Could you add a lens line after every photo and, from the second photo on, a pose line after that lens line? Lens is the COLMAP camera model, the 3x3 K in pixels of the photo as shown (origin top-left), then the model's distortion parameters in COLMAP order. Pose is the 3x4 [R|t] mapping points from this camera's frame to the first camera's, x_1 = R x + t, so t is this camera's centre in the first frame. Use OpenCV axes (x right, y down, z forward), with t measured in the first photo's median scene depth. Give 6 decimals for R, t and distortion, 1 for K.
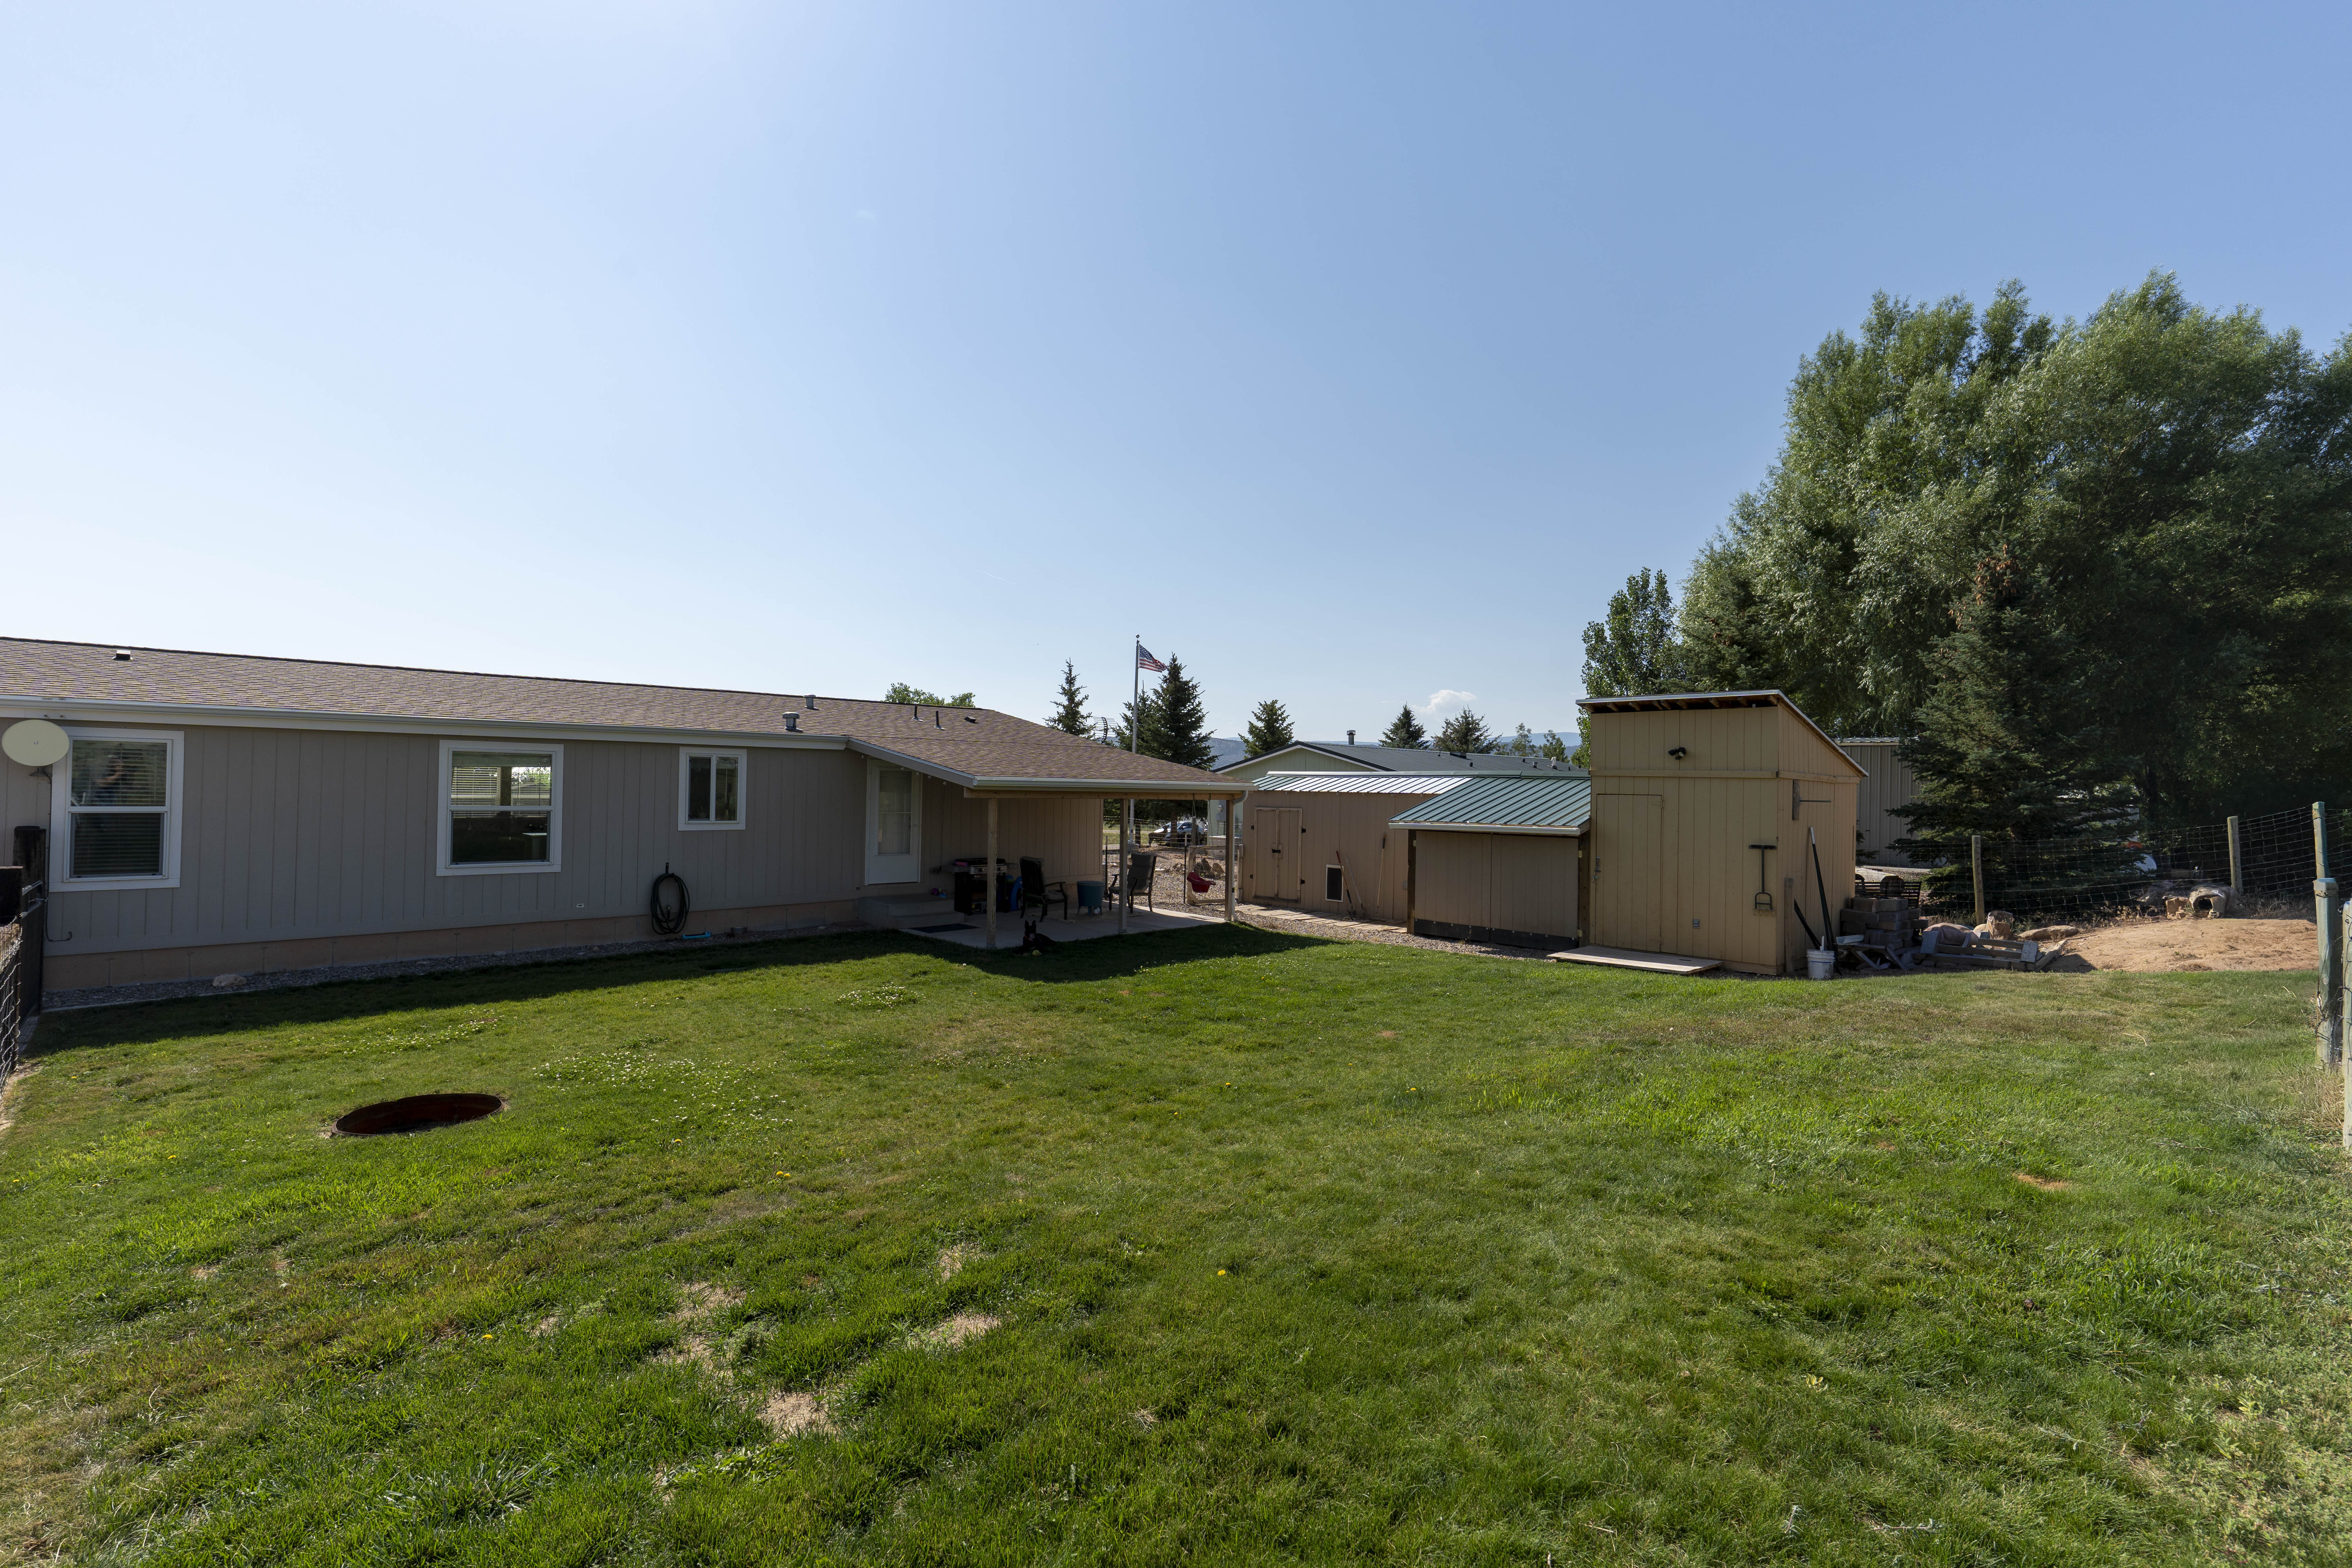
lens RADIAL K [[1036.9, 0, 1176.0], [0, 1036.9, 784.0], [0, 0, 1]] dist [-0.001853, -0.000057]
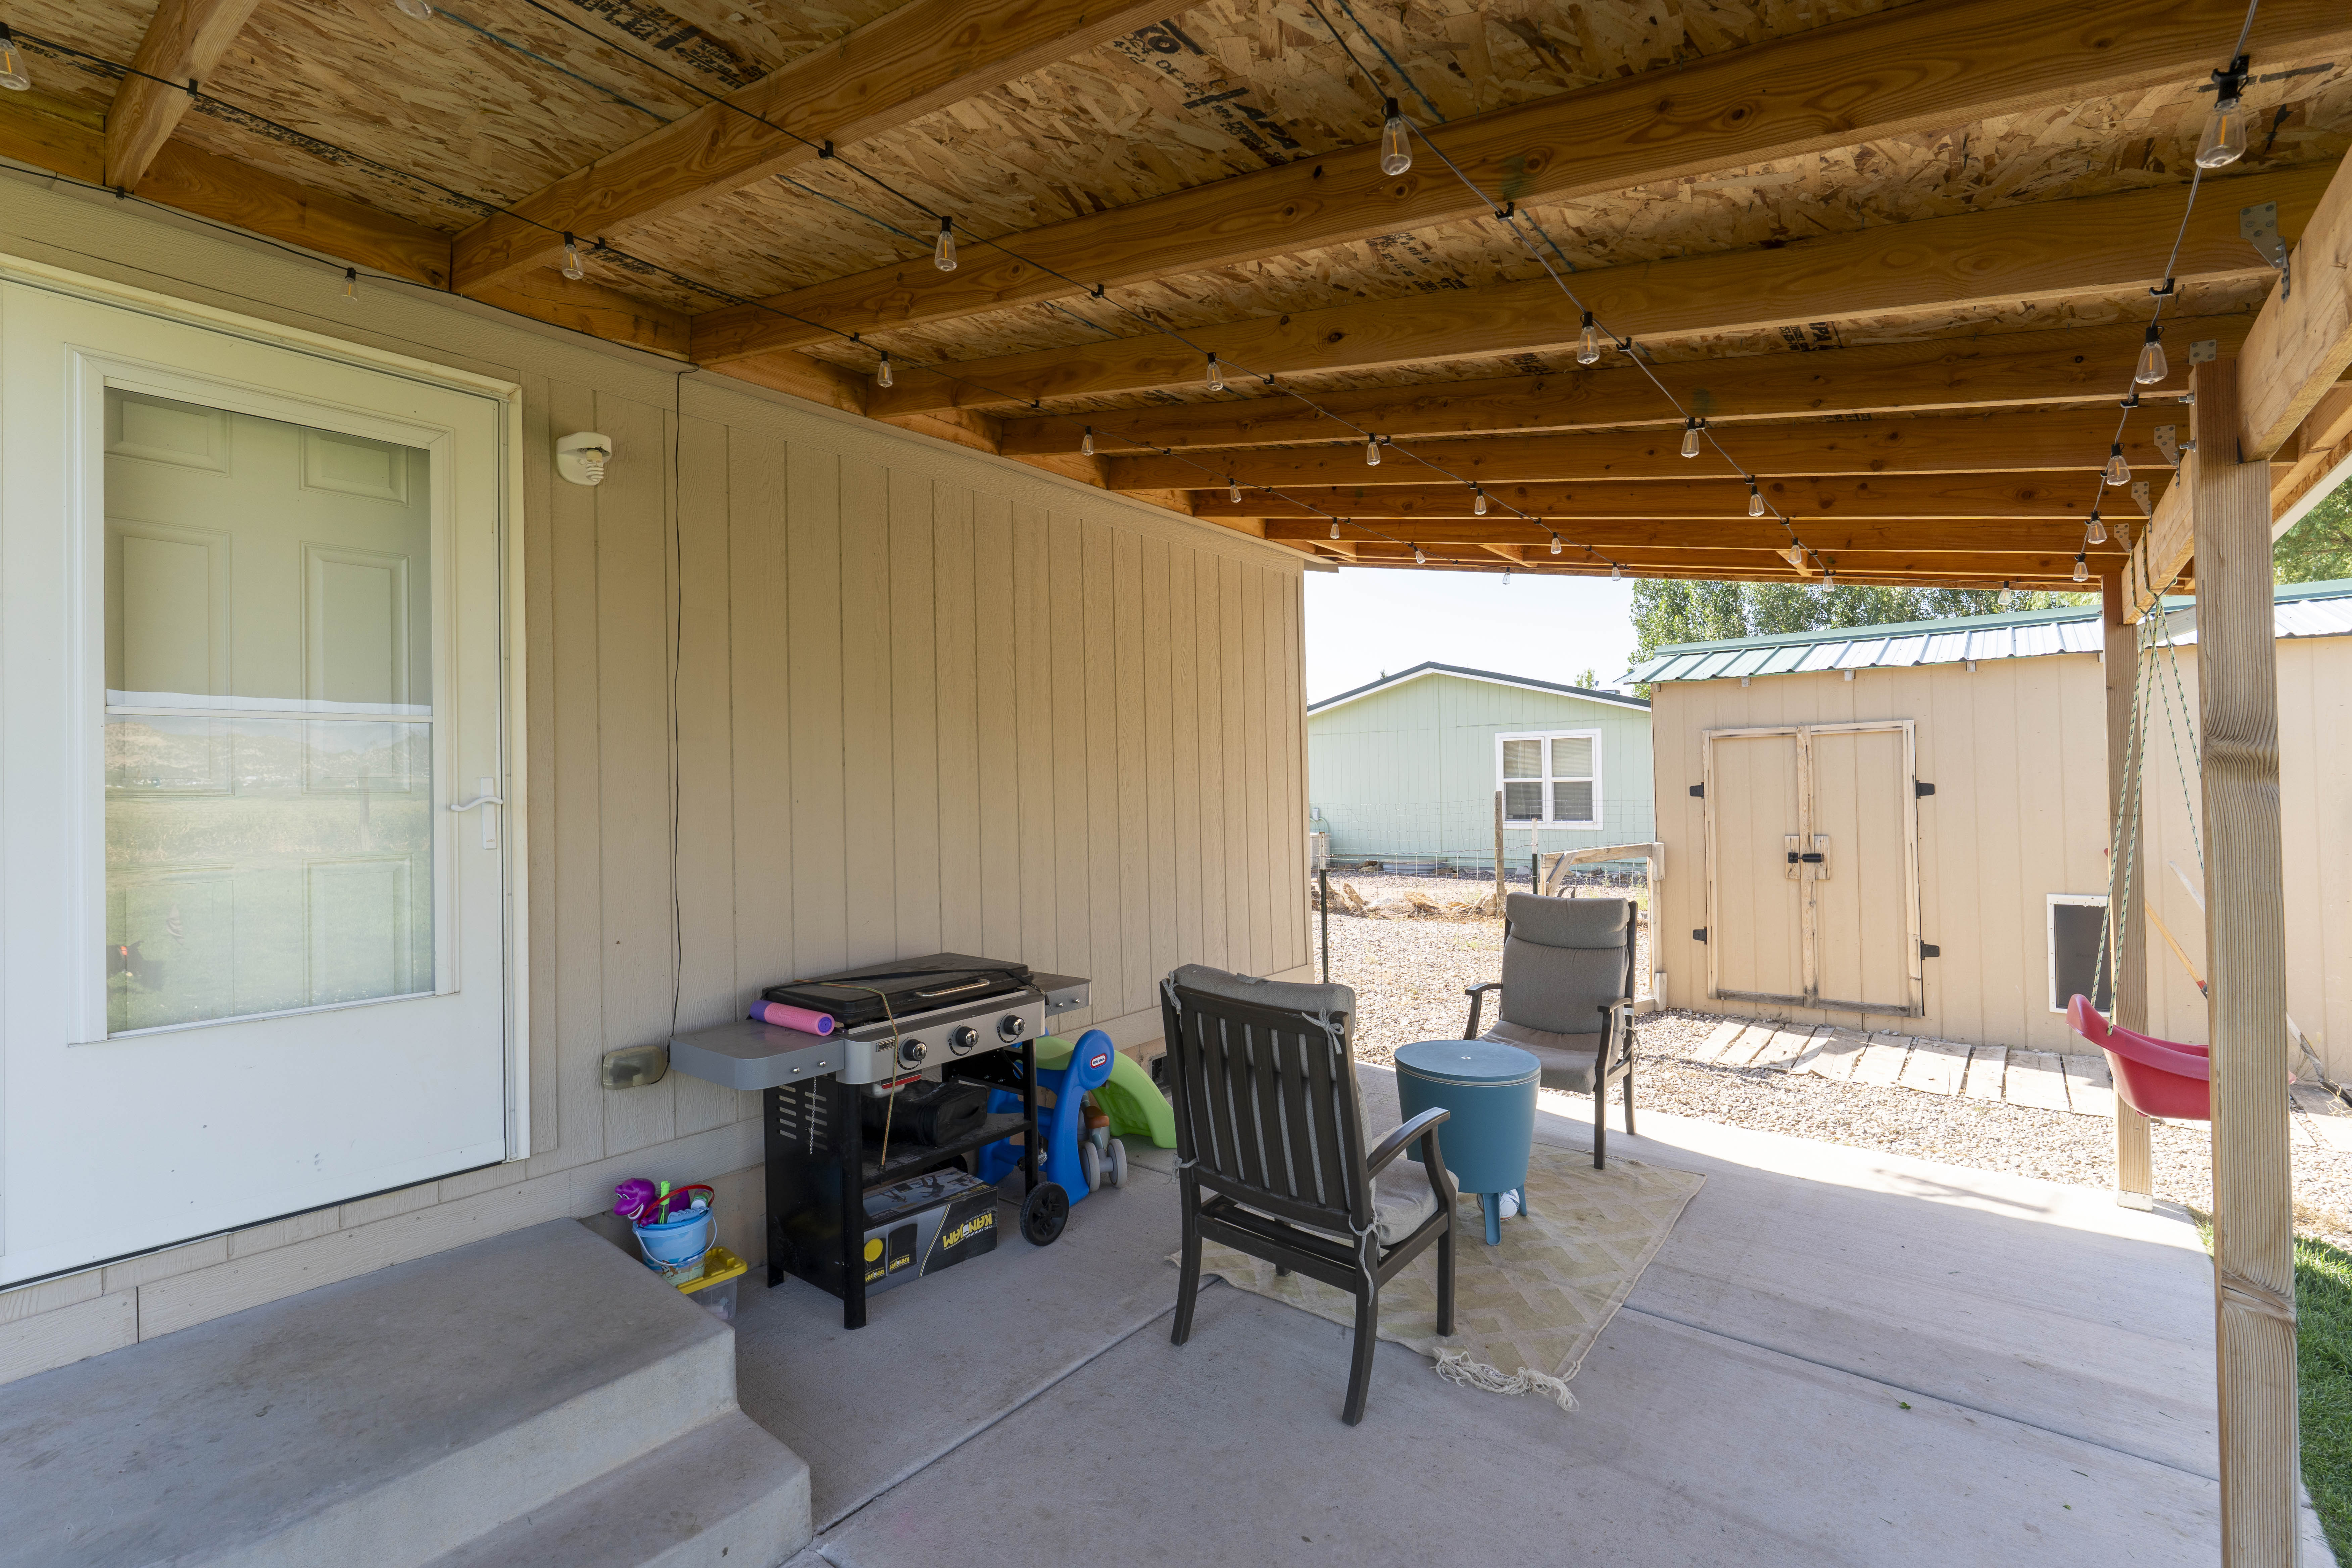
lens RADIAL K [[1036.9, 0, 1176.0], [0, 1036.9, 784.0], [0, 0, 1]] dist [-0.001853, -0.000057]
pose [[0.992342, -0.036491, 0.118005, -0.156039], [0.037352, 0.999289, -0.005092, 0.039919], [-0.117735, 0.009461, 0.993000, 0.786142]]
